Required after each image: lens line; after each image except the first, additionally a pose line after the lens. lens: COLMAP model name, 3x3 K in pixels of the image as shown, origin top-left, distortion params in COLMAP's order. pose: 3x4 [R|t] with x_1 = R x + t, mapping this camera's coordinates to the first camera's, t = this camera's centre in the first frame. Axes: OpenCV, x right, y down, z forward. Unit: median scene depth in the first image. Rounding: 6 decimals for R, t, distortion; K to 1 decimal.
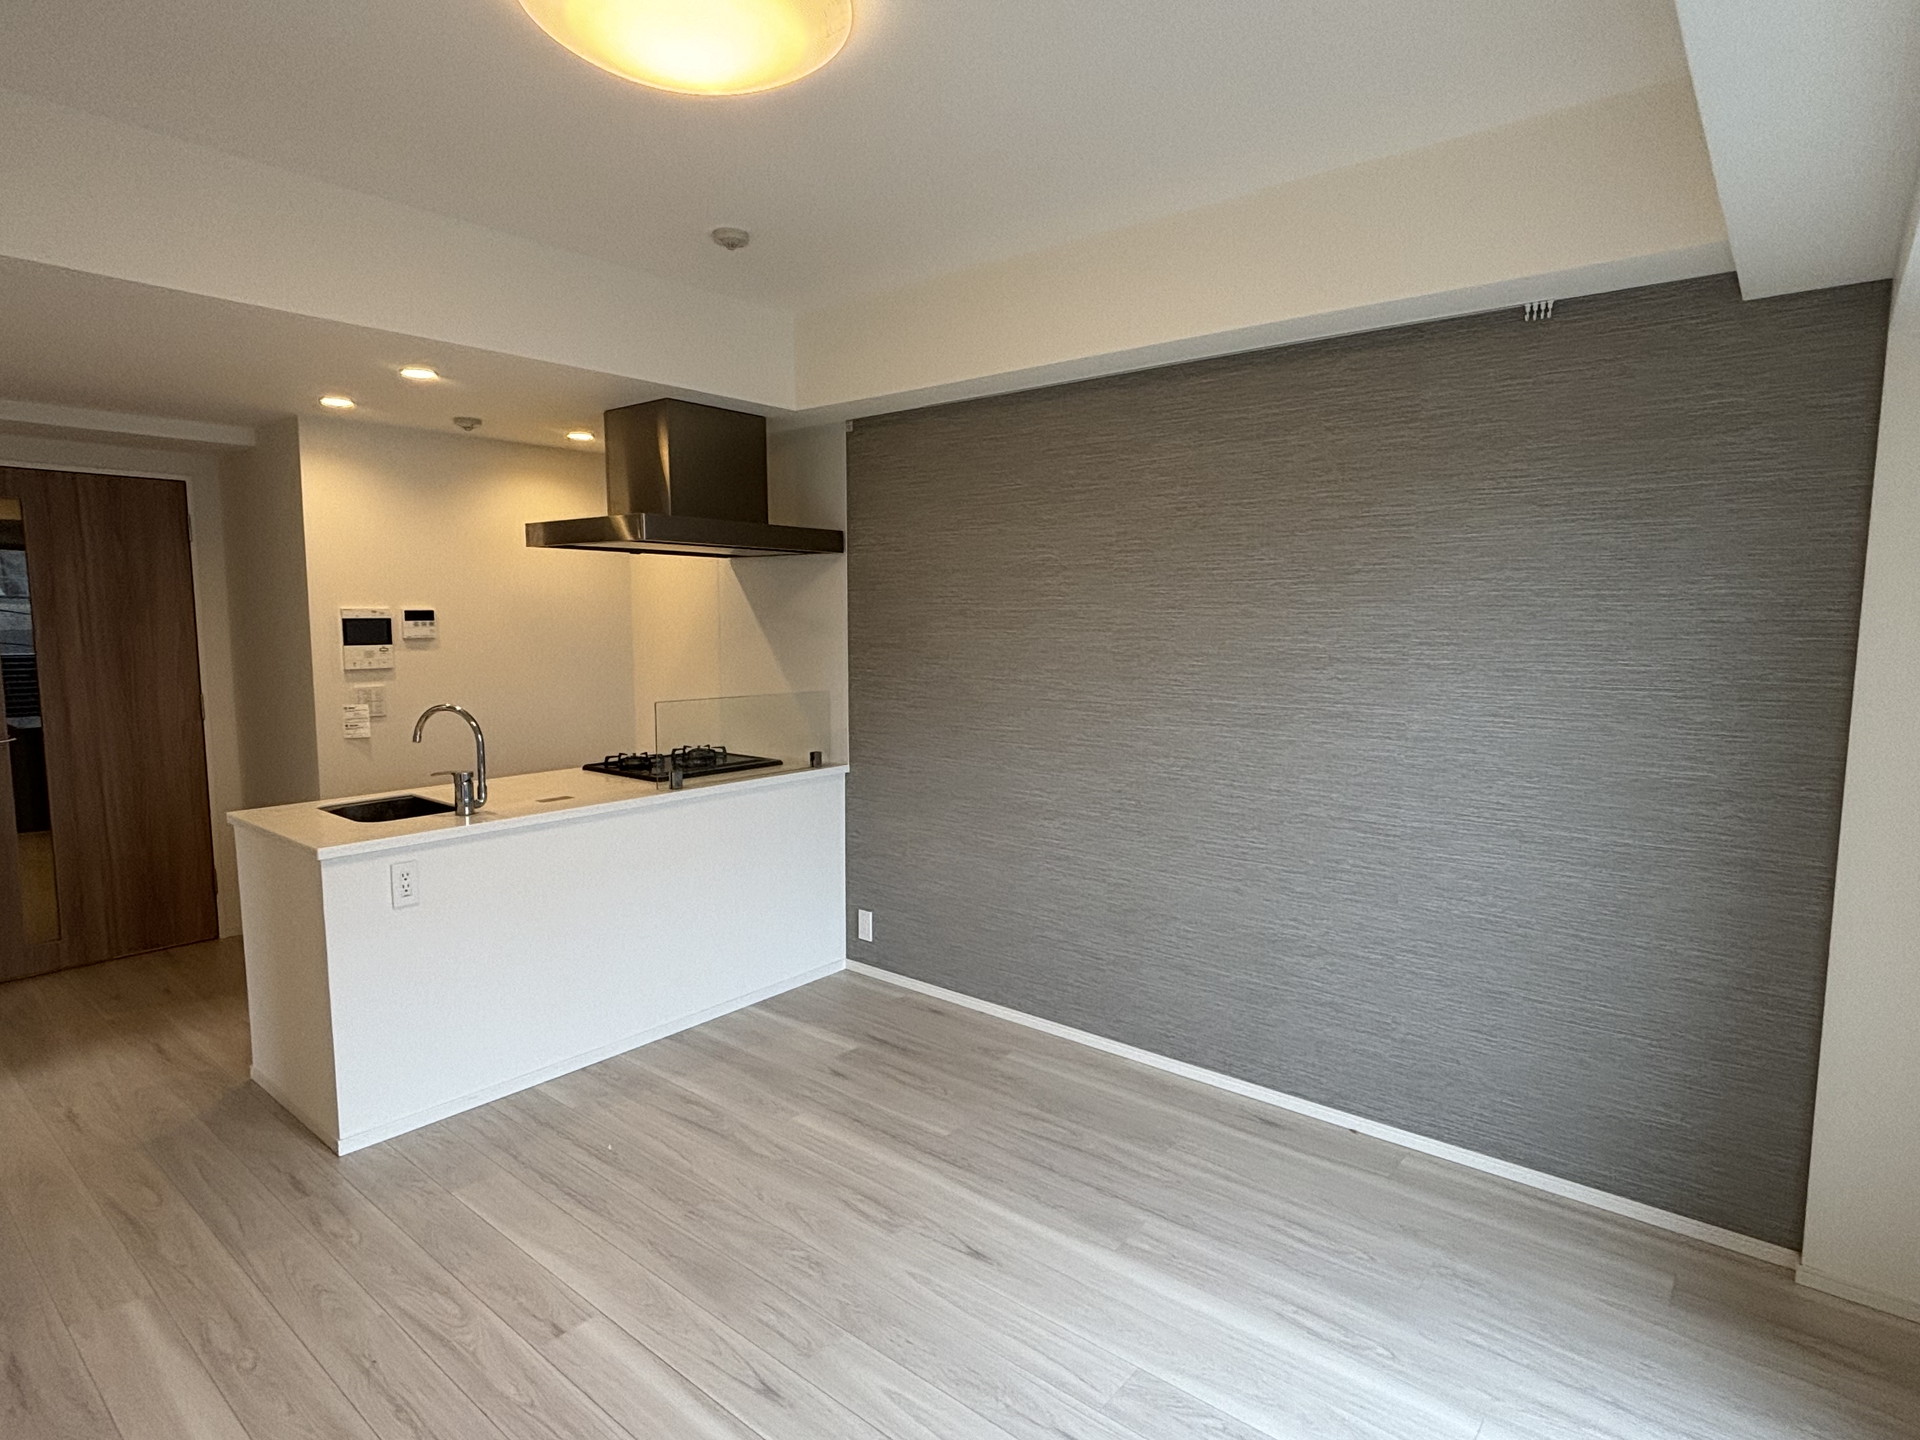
lens RADIAL K [[1042.0, 0, 960.0], [0, 1042.0, 720.0], [0, 0, 1]] dist [0.038926, 0.001269]
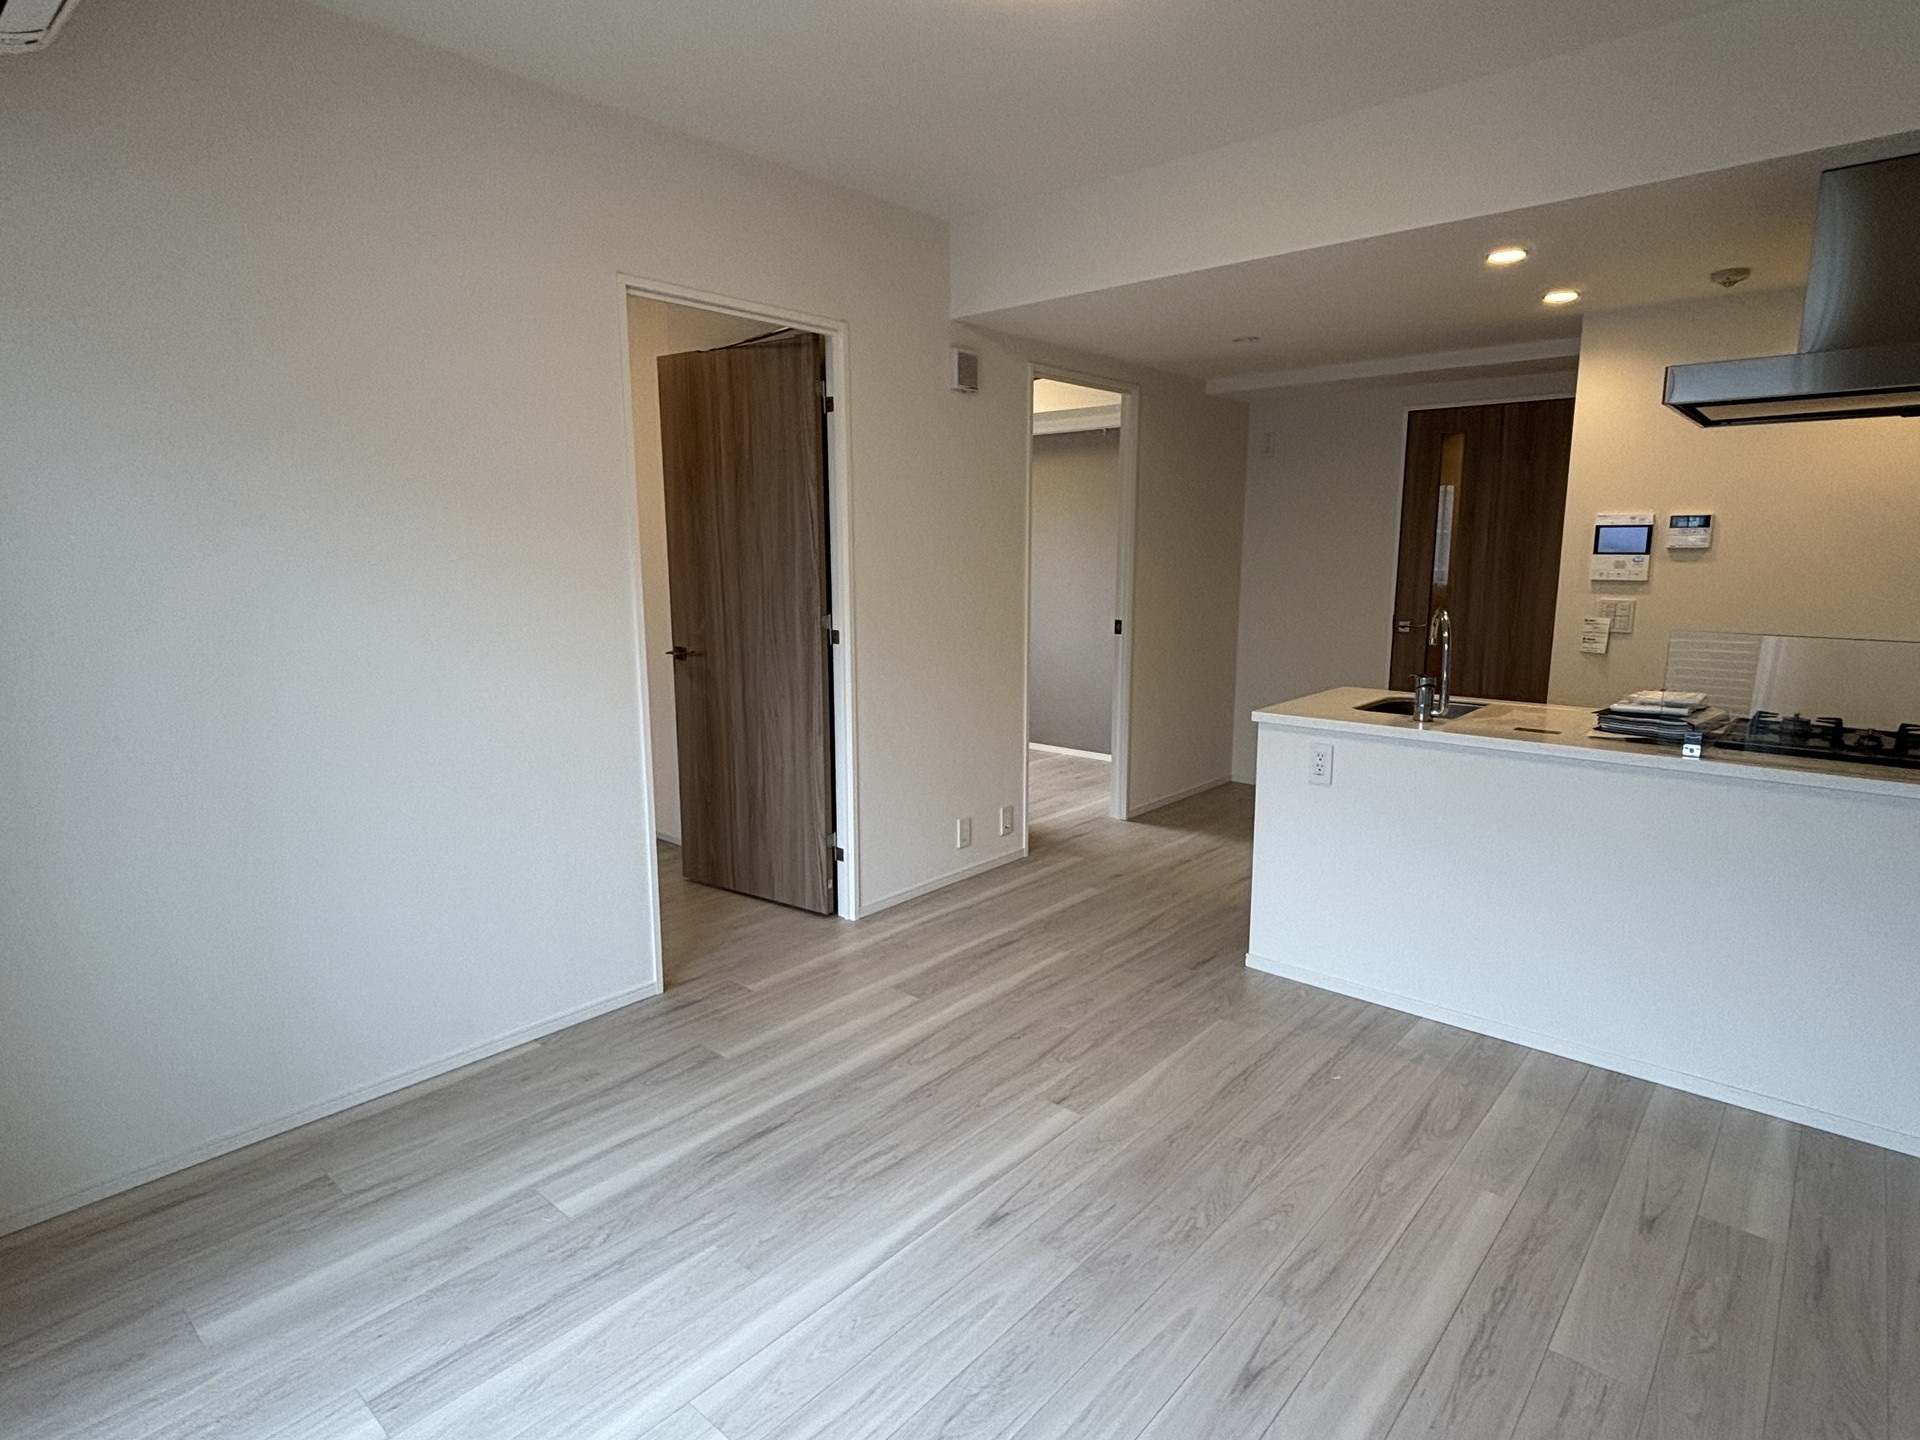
lens RADIAL K [[1060.5, 0, 962.4], [0, 1060.5, 695.8], [0, 0, 1]] dist [0.040941, 0.000742]
pose [[-0.007094, 0.143575, -0.989614, 0.480592], [-0.110638, 0.983450, 0.143474, -0.025625], [0.993835, 0.110506, 0.008908, 0.525481]]
